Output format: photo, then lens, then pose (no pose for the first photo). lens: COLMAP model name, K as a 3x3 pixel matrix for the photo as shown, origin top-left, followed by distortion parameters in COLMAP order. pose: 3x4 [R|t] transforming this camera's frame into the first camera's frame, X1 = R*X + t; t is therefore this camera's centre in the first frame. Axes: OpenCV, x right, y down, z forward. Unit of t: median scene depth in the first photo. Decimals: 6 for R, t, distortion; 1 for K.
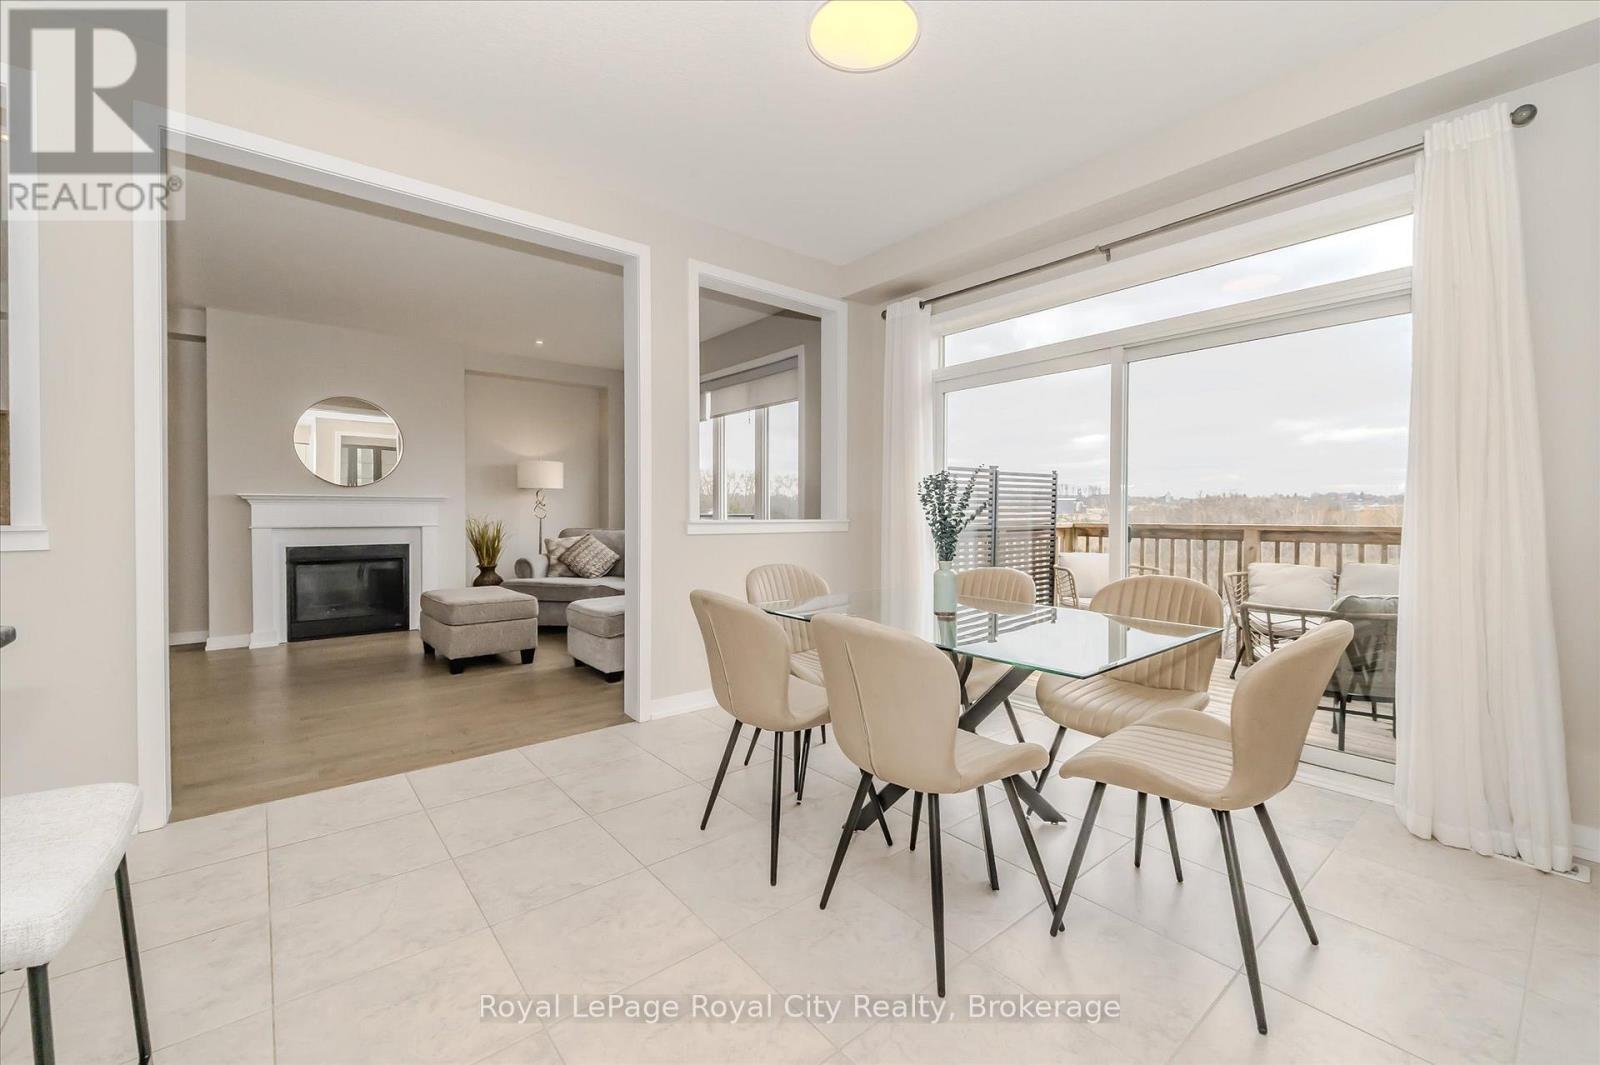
lens RADIAL K [[668.6, 0, 806.2], [0, 668.6, 525.2], [0, 0, 1]] dist [0.019305, -0.002227]
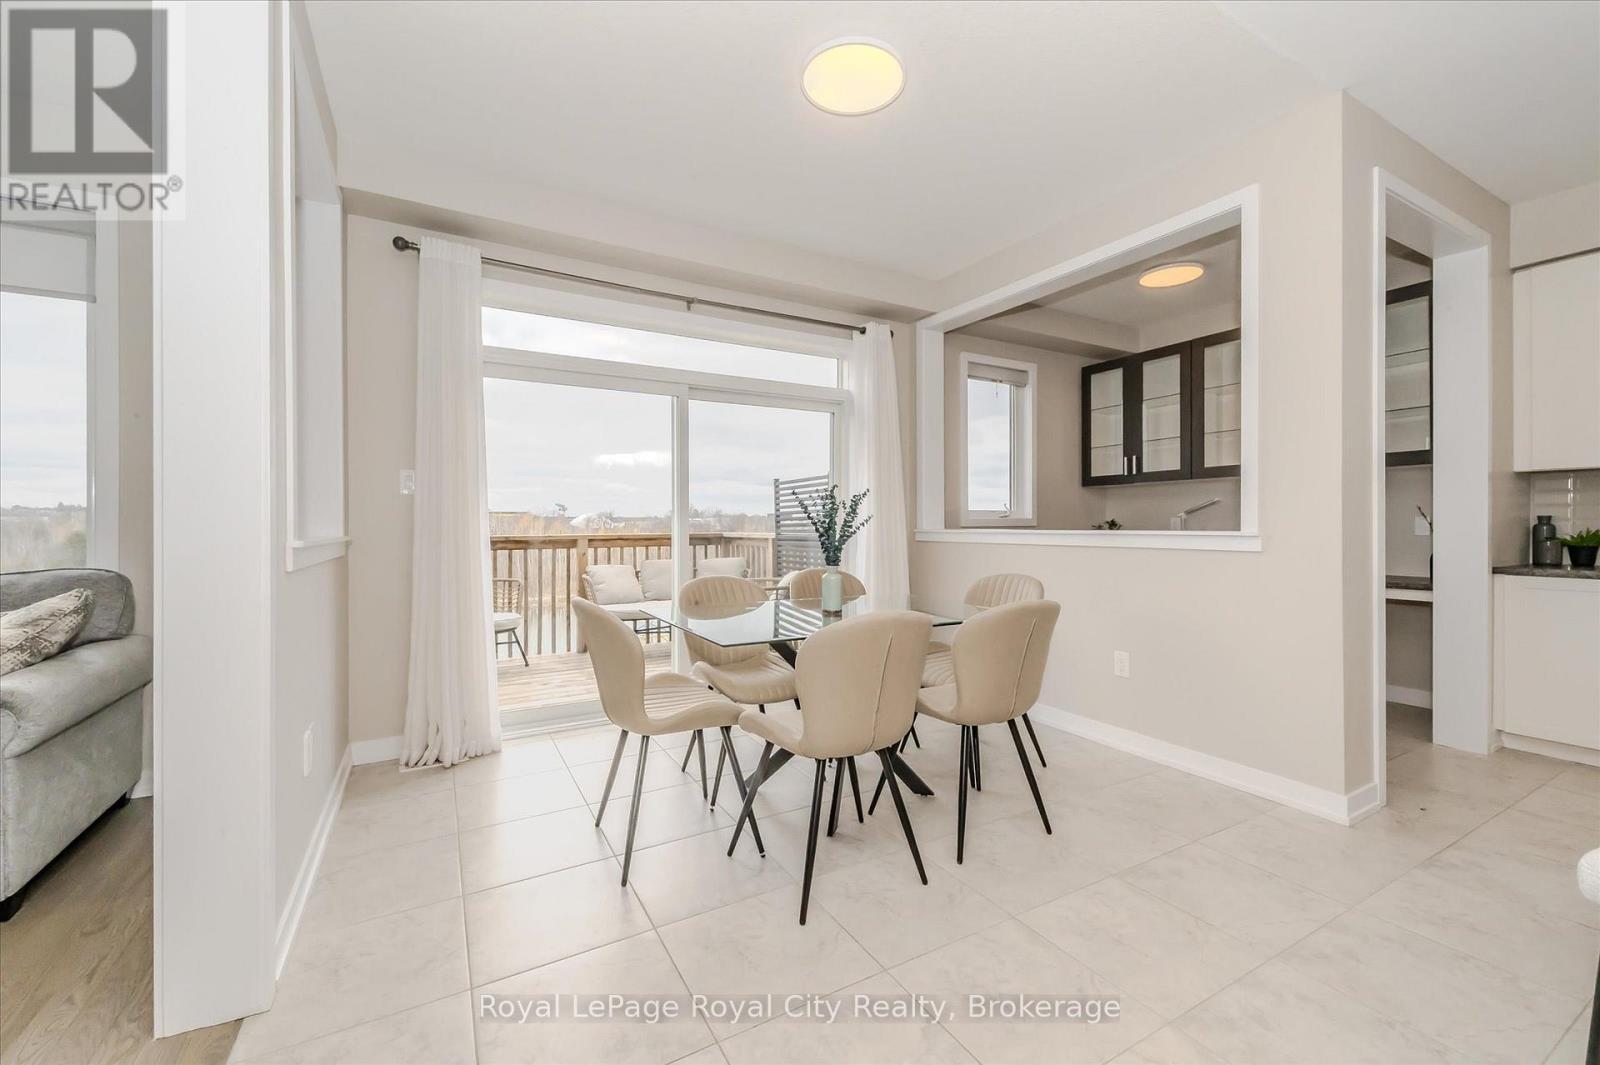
lens RADIAL K [[668.6, 0, 800.8], [0, 668.6, 528.6], [0, 0, 1]] dist [0.019305, -0.002227]
pose [[0.154632, -0.009653, 0.987925, -0.562471], [0.022825, 0.999720, 0.006196, -0.012251], [-0.987709, 0.021591, 0.154809, 0.522169]]
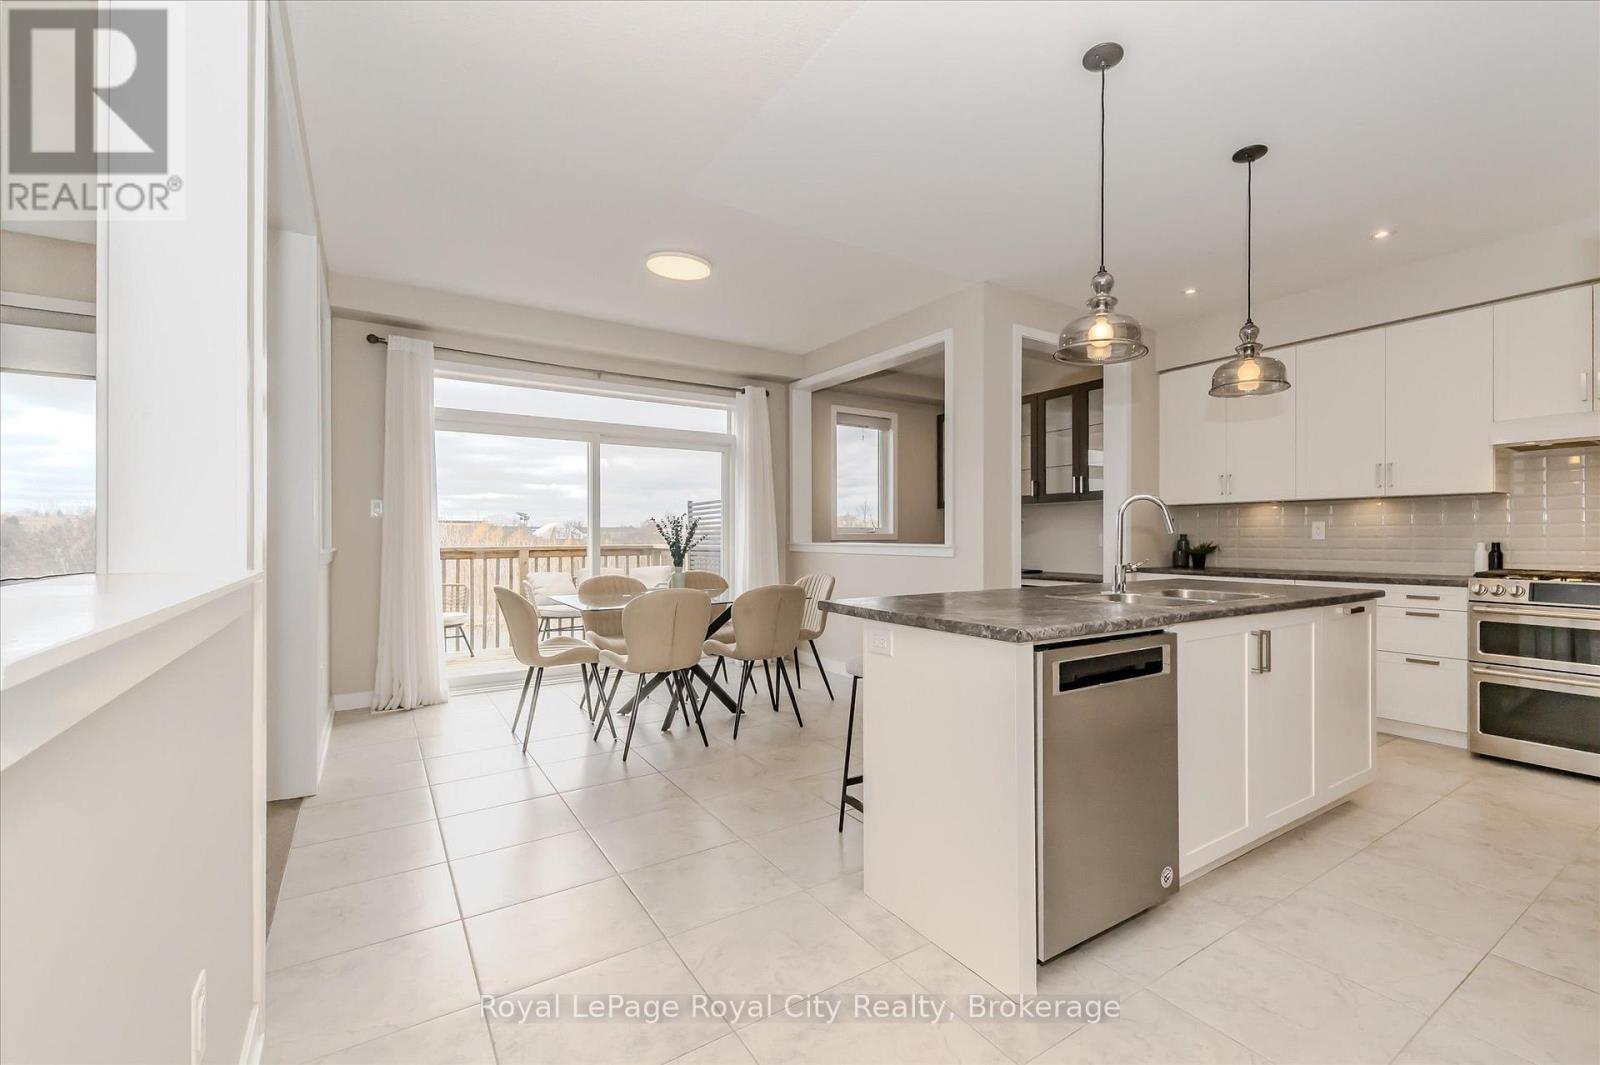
lens RADIAL K [[714.8, 0, 899.3], [0, 714.8, 541.2], [0, 0, 1]] dist [-0.010368, 0.000082]
pose [[0.016675, -0.010393, 0.999807, -0.993005], [0.019778, 0.999754, 0.010063, -0.013212], [-0.999665, 0.019606, 0.016876, 0.231258]]
